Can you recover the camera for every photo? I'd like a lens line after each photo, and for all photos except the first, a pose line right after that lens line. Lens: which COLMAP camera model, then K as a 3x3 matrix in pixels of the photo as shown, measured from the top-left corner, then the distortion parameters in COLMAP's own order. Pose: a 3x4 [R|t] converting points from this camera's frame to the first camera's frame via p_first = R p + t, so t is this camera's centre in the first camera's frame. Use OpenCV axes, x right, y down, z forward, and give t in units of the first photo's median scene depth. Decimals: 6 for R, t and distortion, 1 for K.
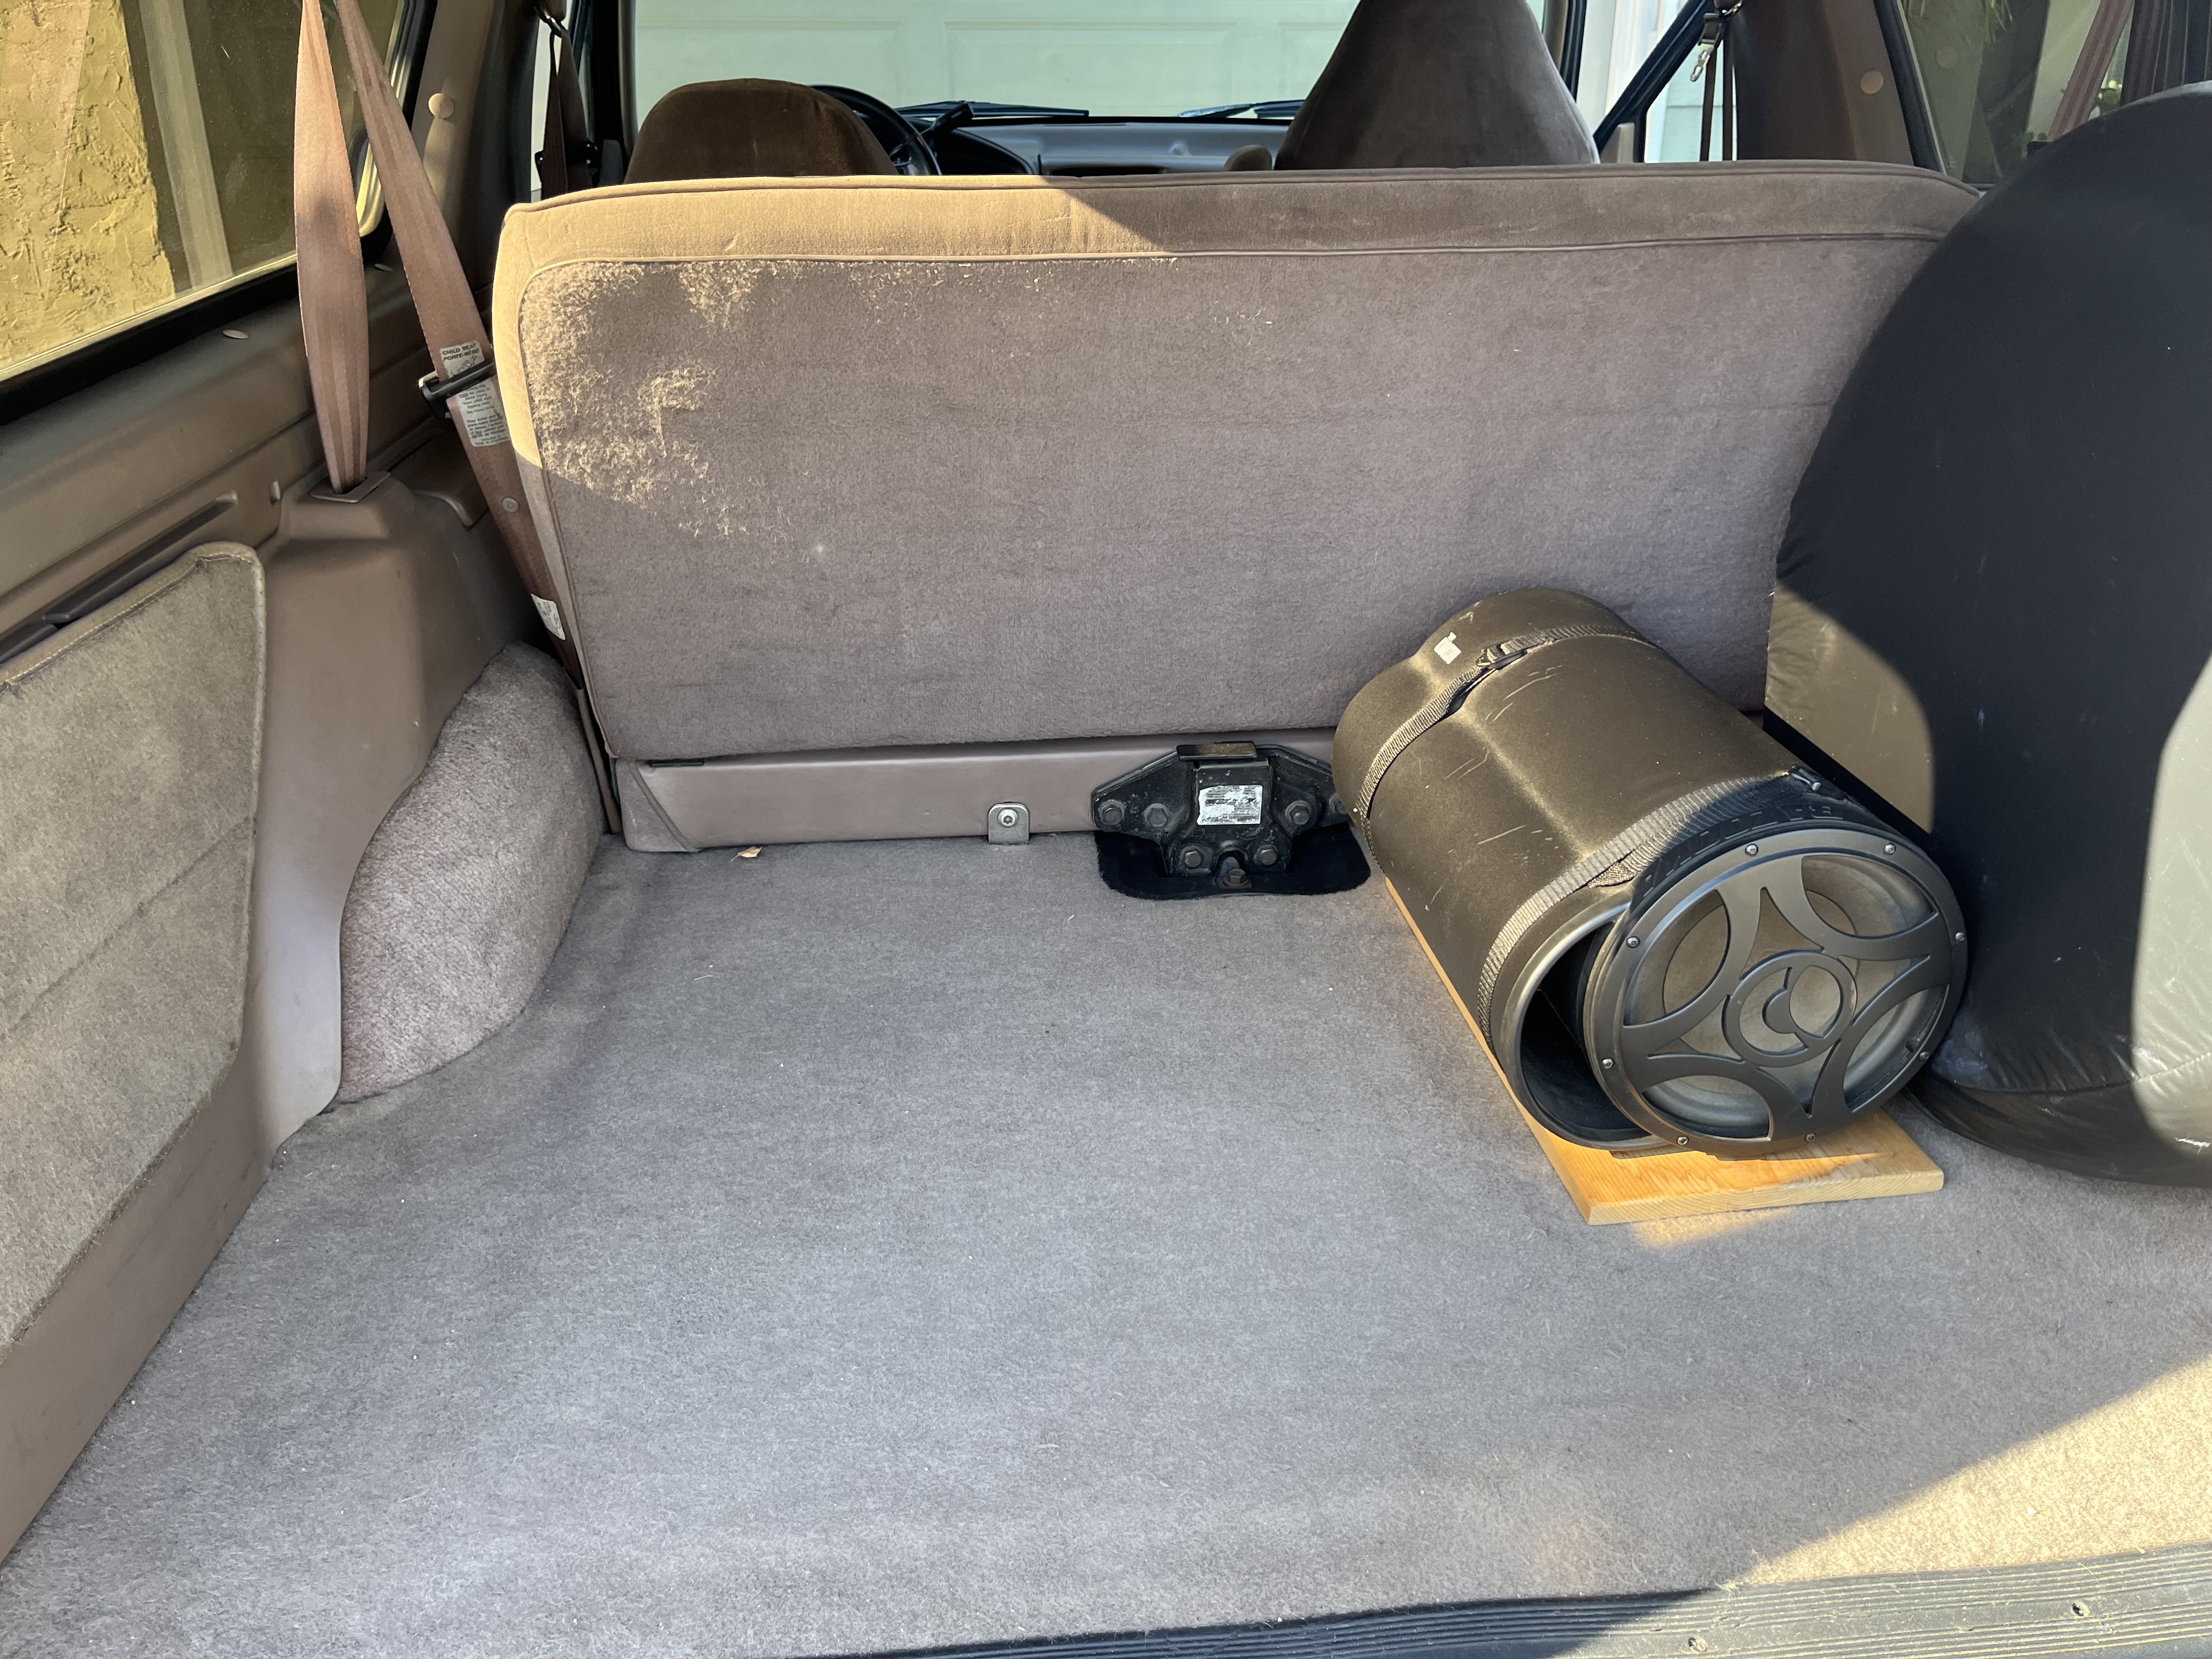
lens RADIAL K [[1687.8, 0, 1110.7], [0, 1687.8, 828.8], [0, 0, 1]] dist [0.037086, -0.075620]
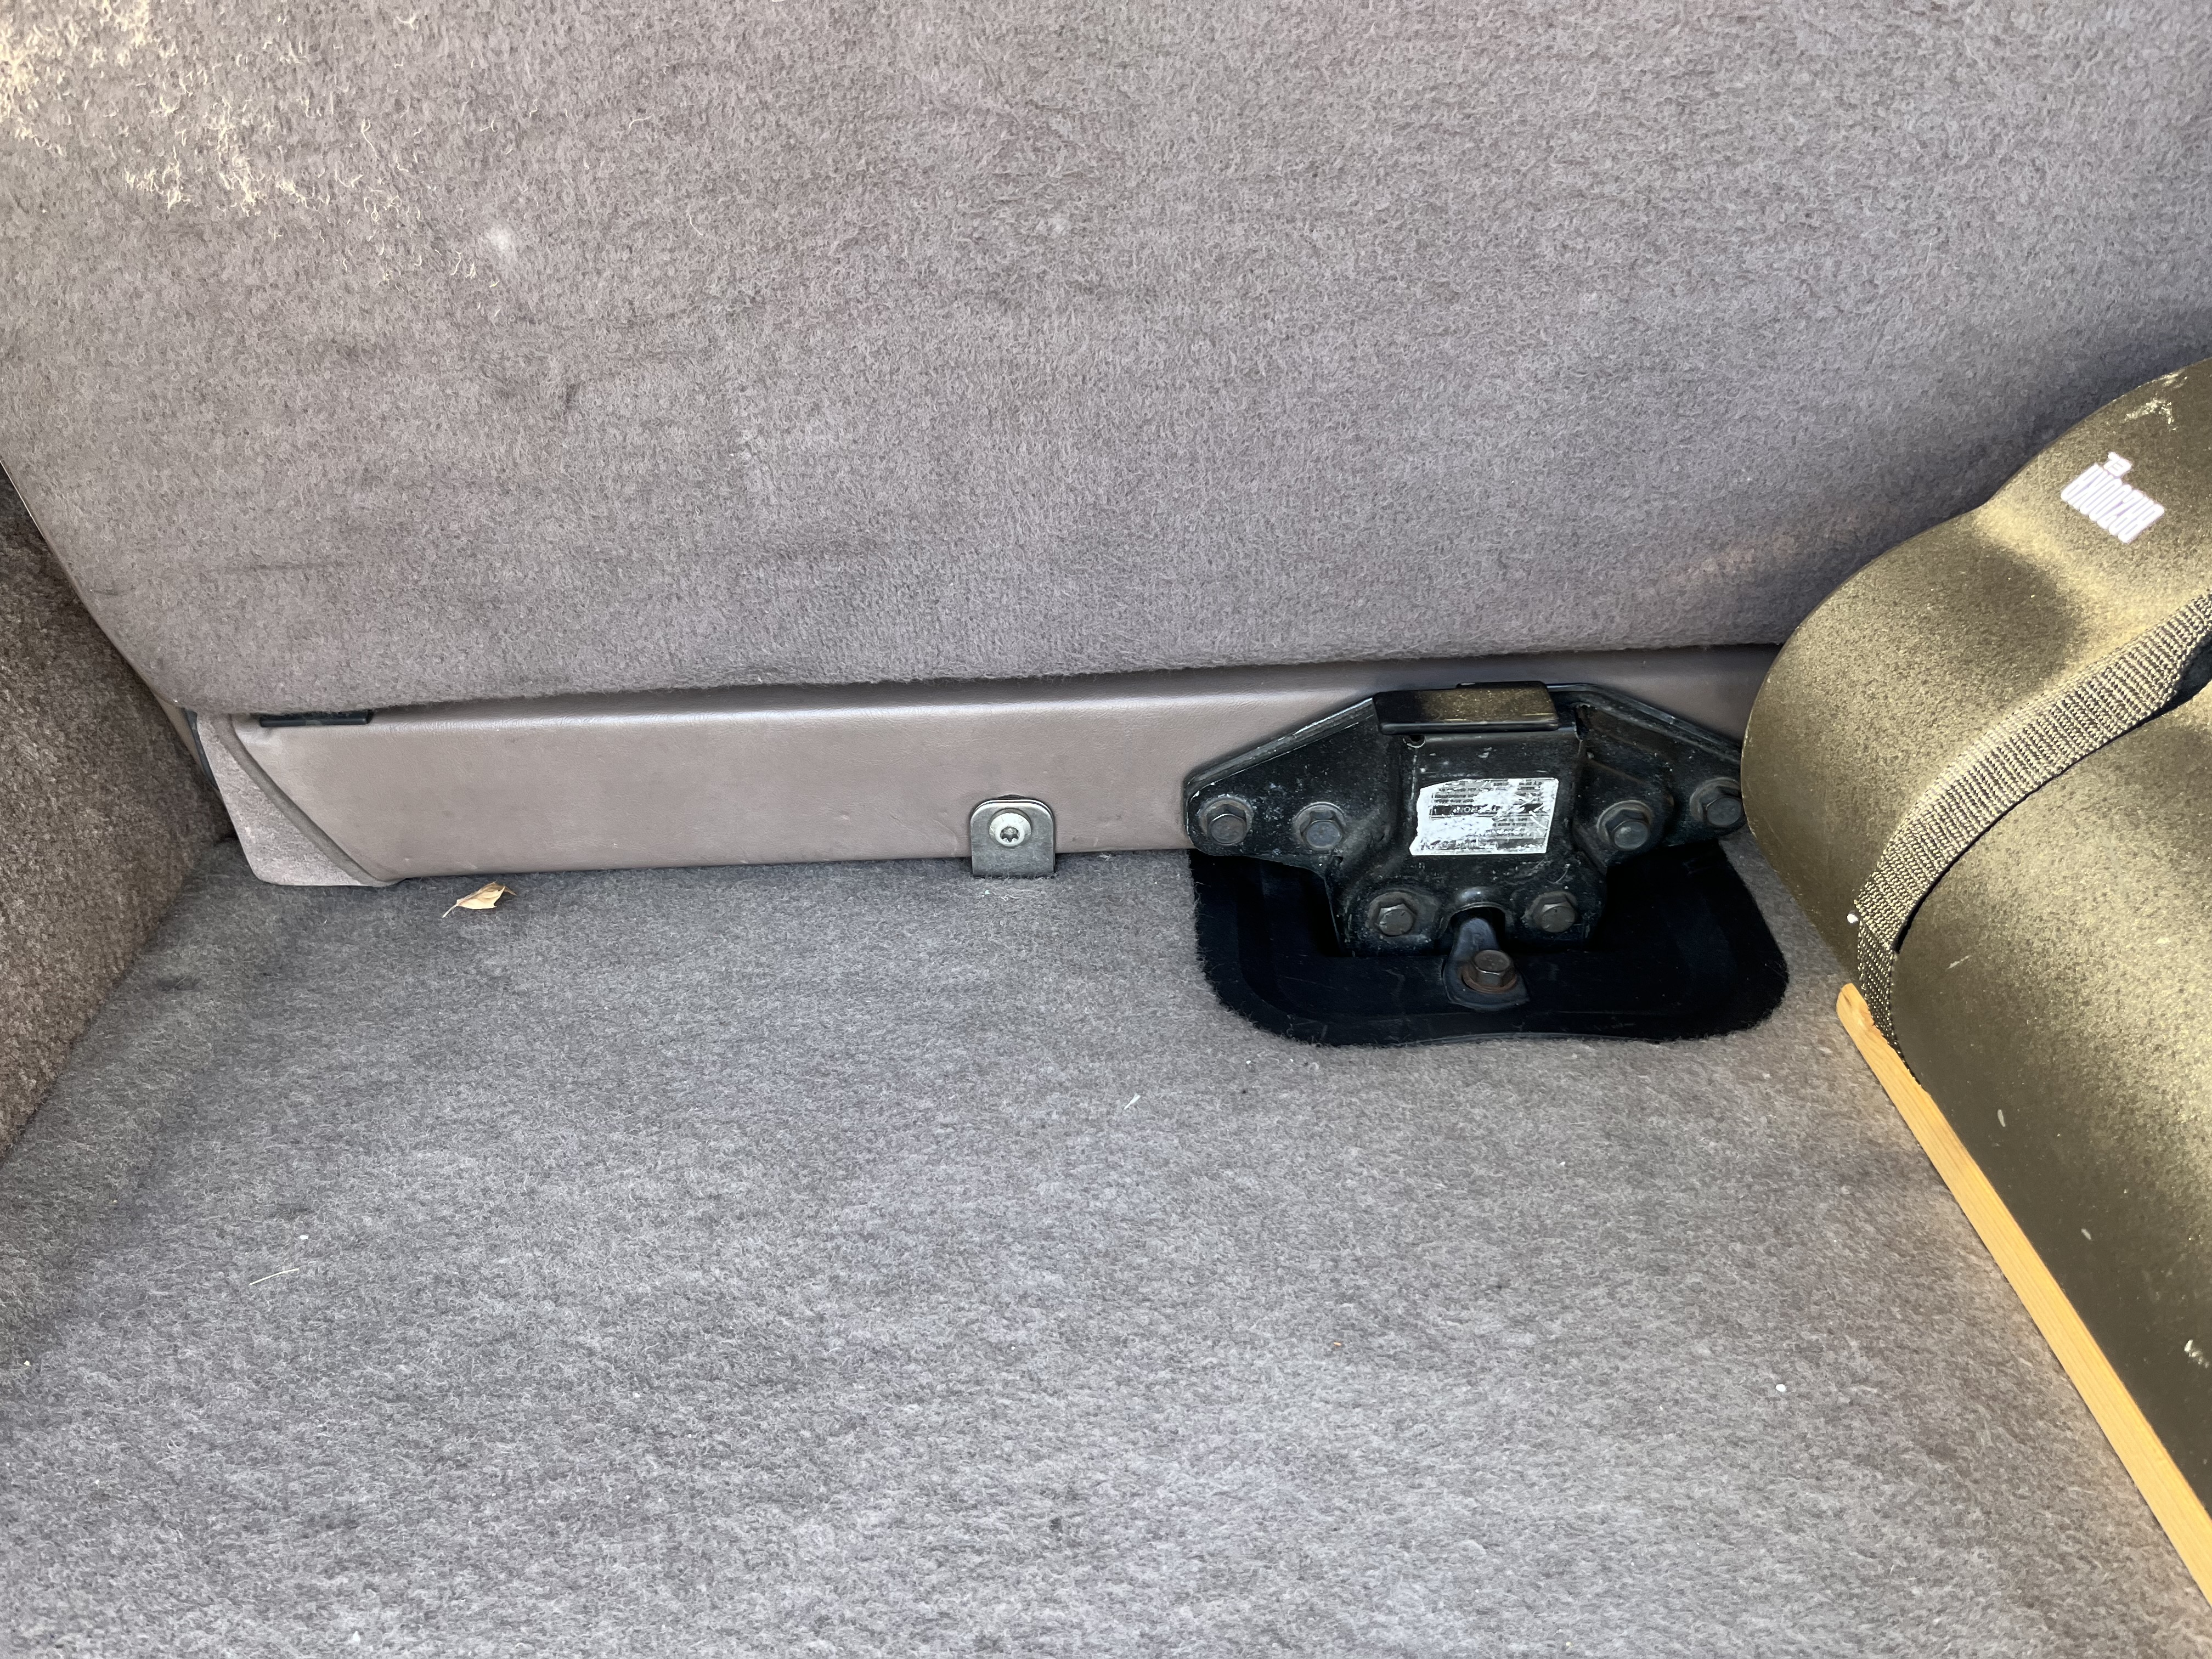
lens RADIAL K [[1687.8, 0, 1084.0], [0, 1687.8, 828.7], [0, 0, 1]] dist [0.037086, -0.075620]
pose [[0.997183, 0.017034, -0.073045, -0.004696], [-0.005641, 0.988145, 0.153419, -0.082821], [0.074793, -0.152575, 0.985458, 0.544441]]
